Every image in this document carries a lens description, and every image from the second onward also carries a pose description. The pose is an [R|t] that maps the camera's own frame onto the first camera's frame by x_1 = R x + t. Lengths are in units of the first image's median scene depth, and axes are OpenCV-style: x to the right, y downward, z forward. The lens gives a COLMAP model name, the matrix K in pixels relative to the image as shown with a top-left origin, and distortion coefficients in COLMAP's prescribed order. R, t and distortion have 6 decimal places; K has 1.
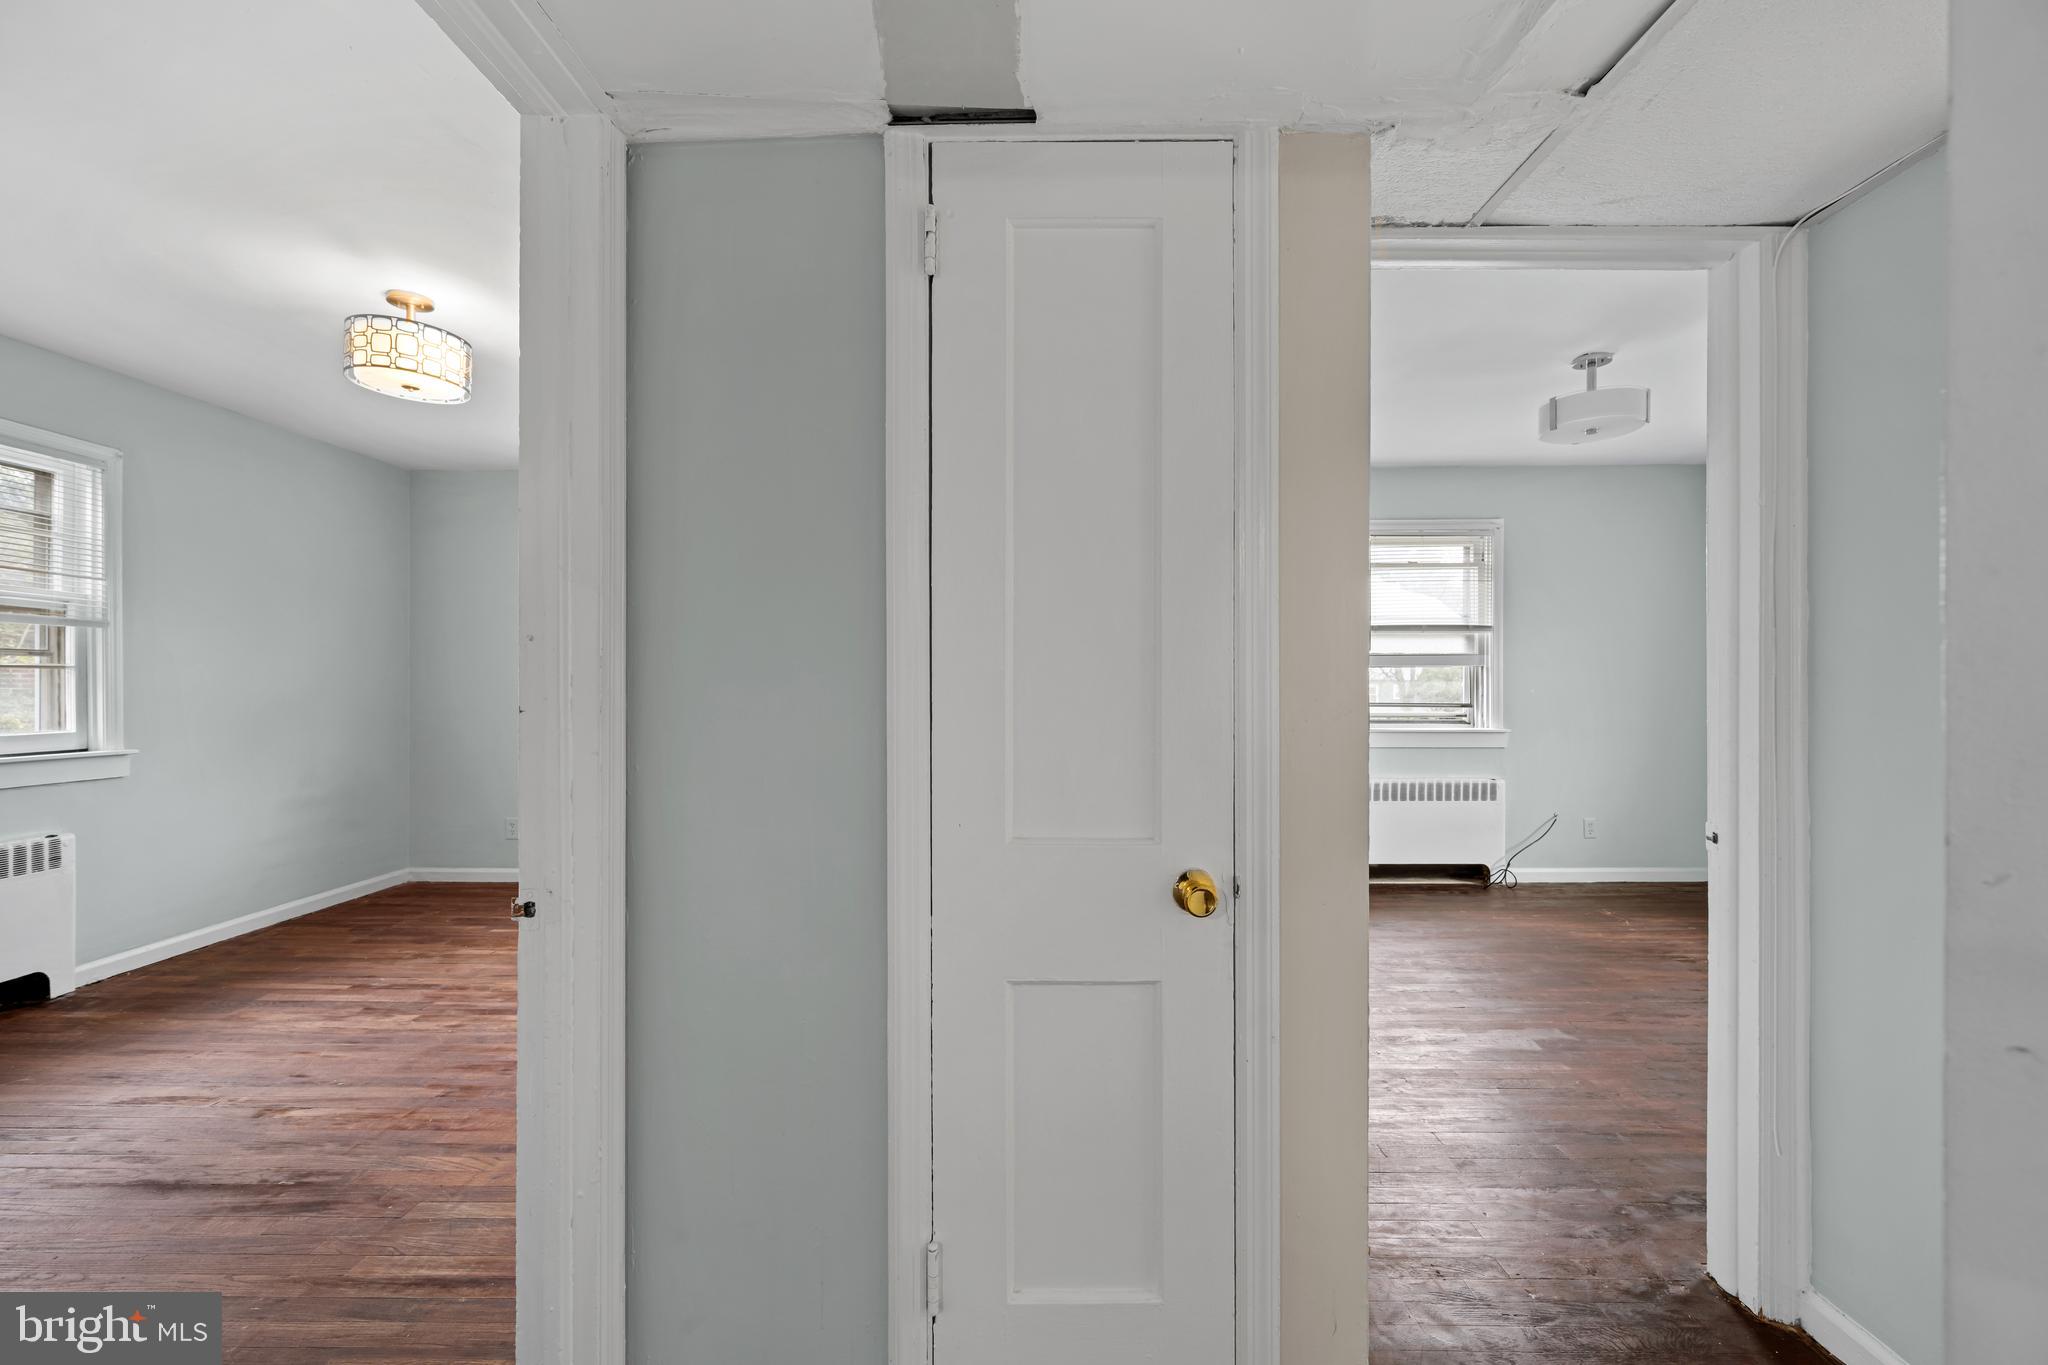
lens RADIAL K [[806.6, 0, 1024.0], [0, 806.6, 682.5], [0, 0, 1]] dist [-0.003426, 0.000510]
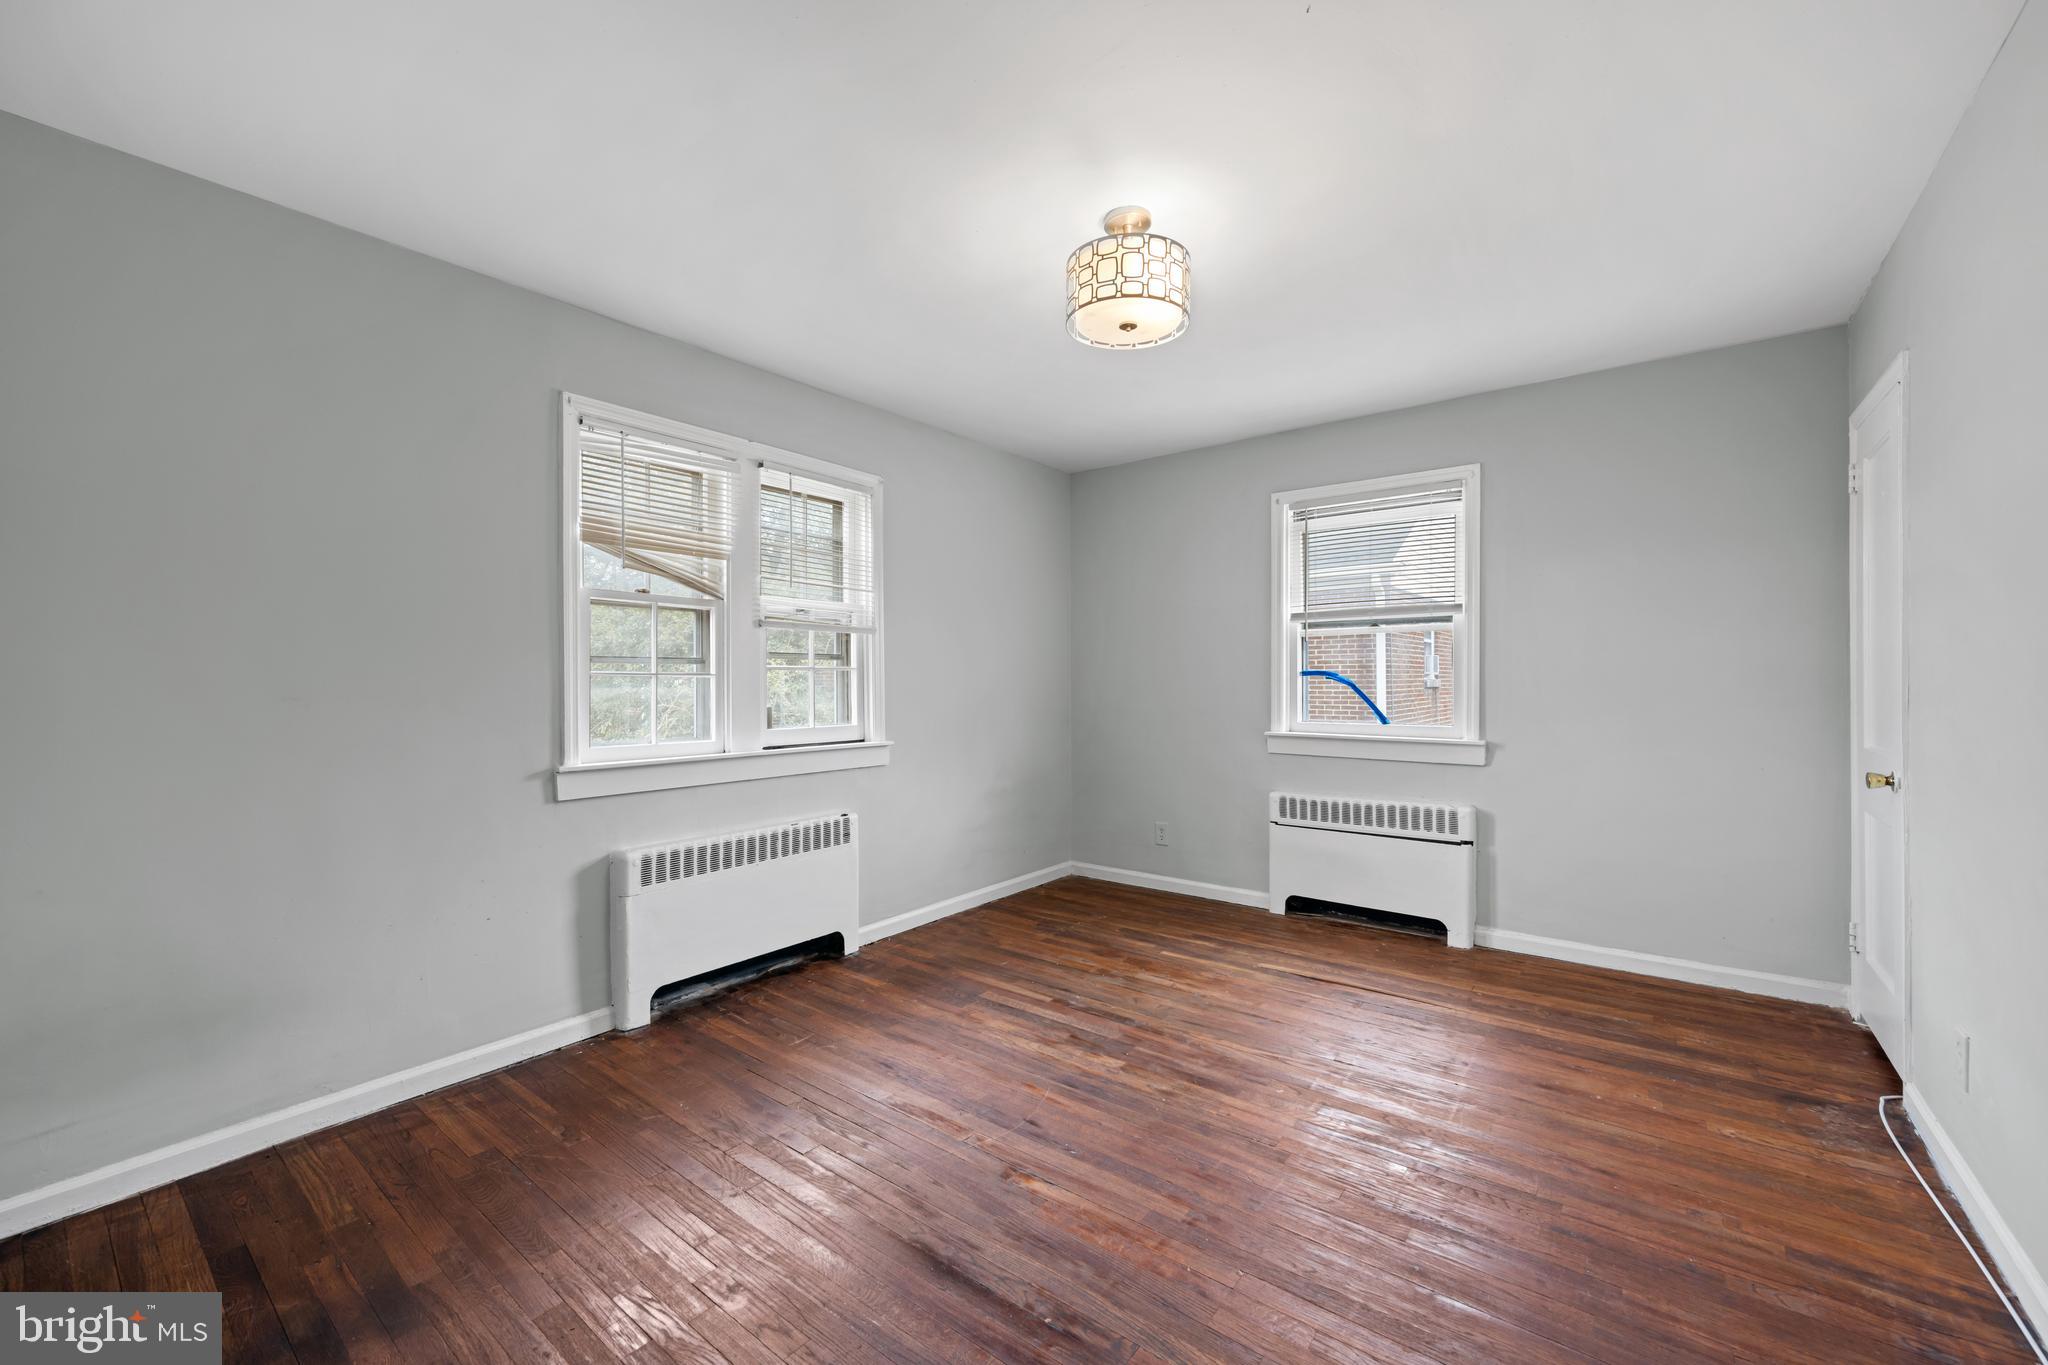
lens RADIAL K [[806.6, 0, 1024.0], [0, 806.6, 682.5], [0, 0, 1]] dist [-0.003426, 0.000510]
pose [[0.793995, -0.004017, -0.607911, -0.301463], [0.006423, 0.999978, 0.001782, -0.000518], [0.607890, -0.005319, 0.794003, 0.238582]]
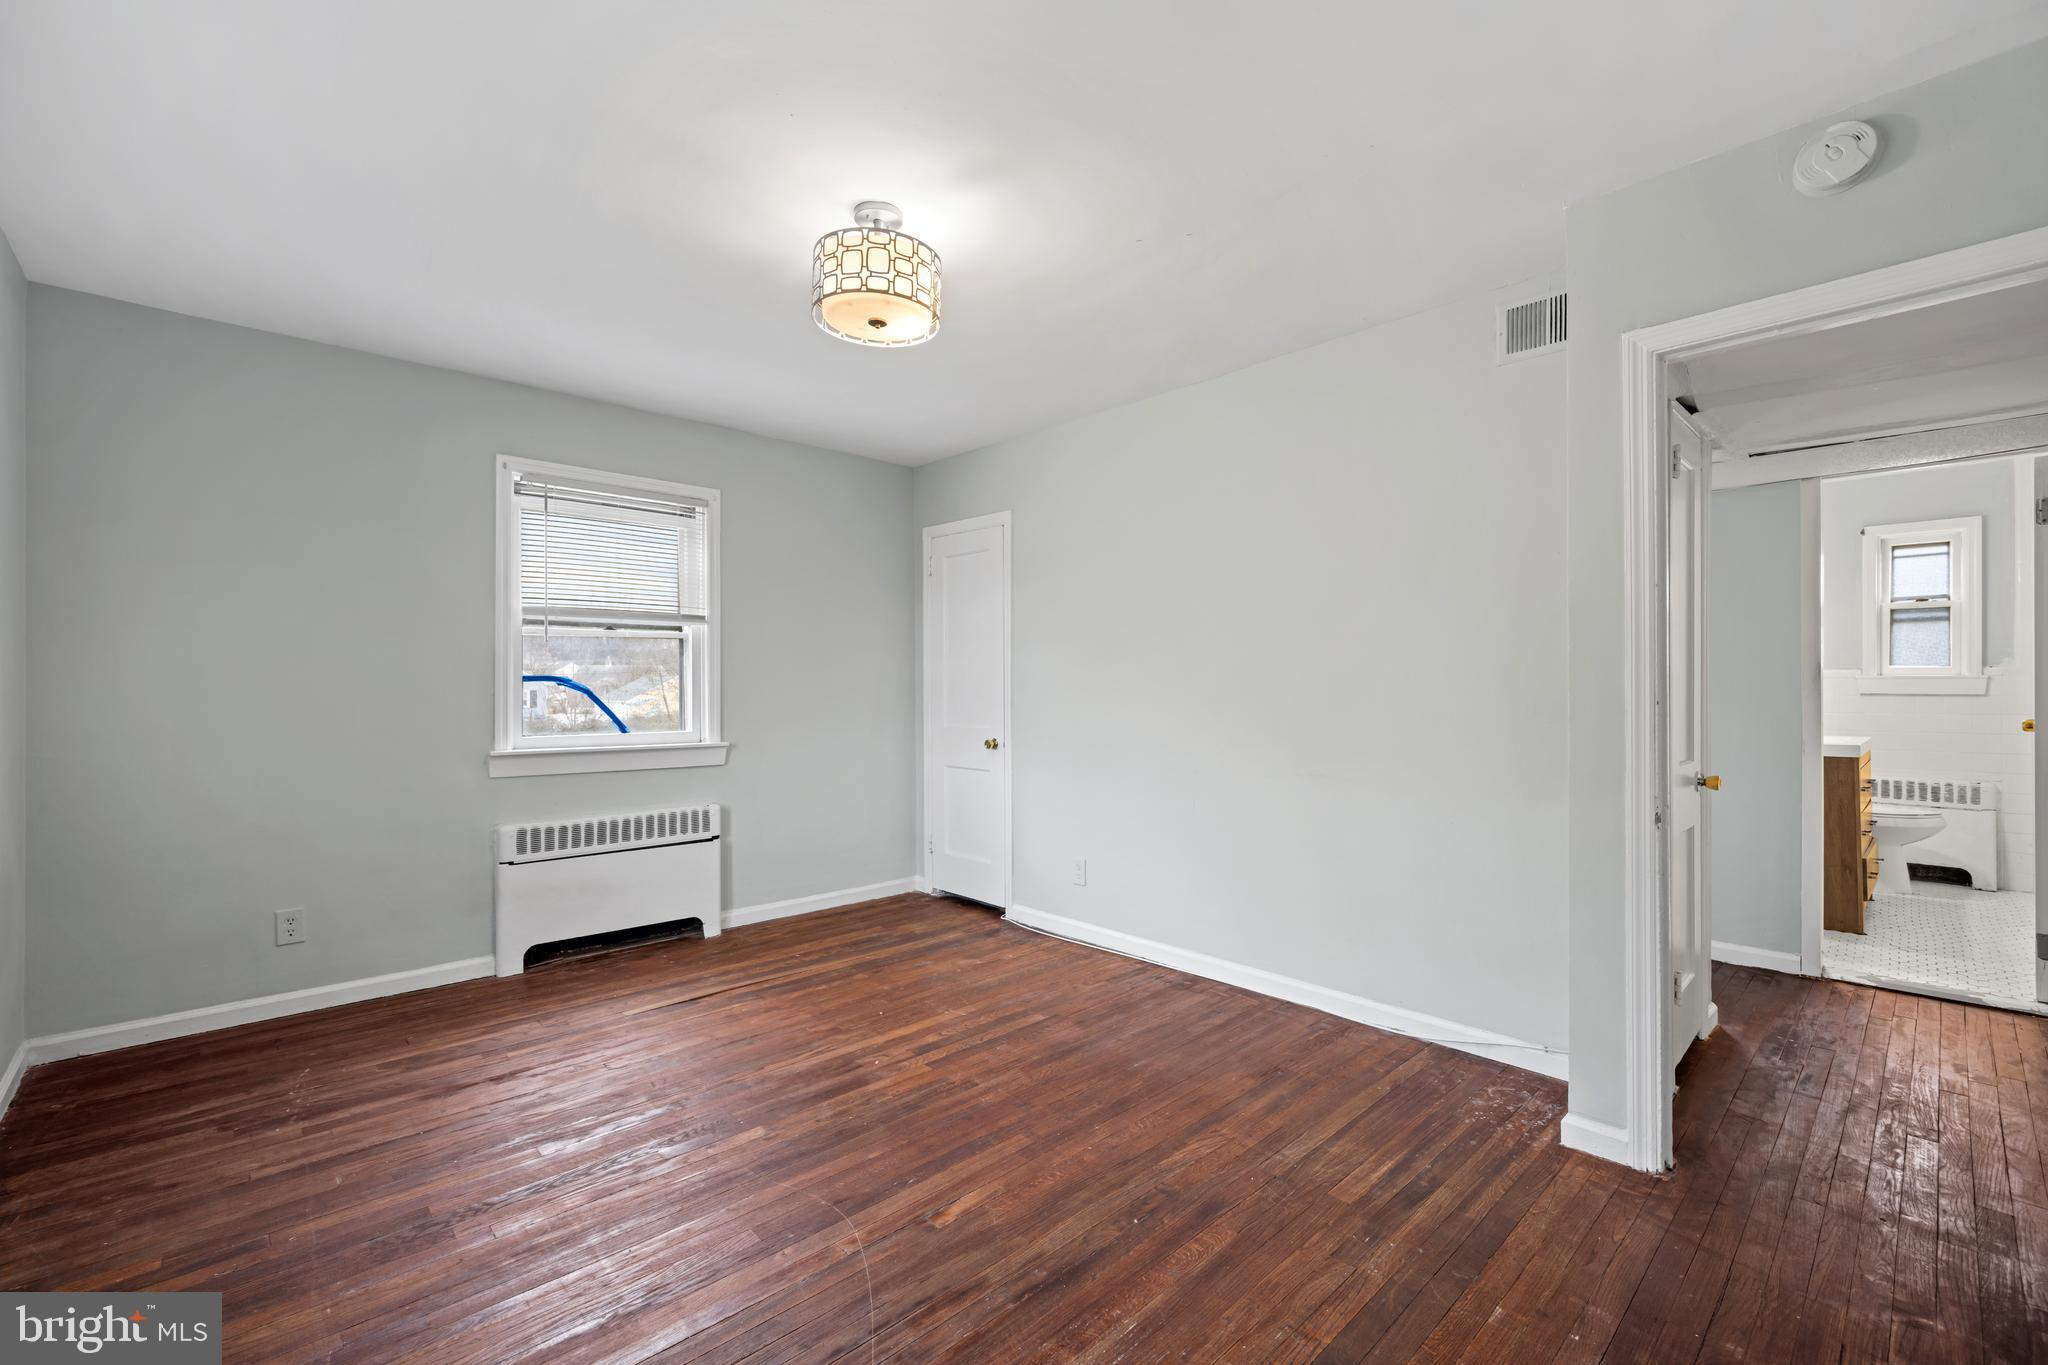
lens RADIAL K [[852.8, 0, 1042.0], [0, 852.8, 679.8], [0, 0, 1]] dist [-0.003123, -0.000174]
pose [[0.719629, 0.003632, 0.694349, -1.101109], [0.001495, 0.999976, -0.006780, 0.000614], [-0.694357, 0.005918, 0.719606, 0.235397]]
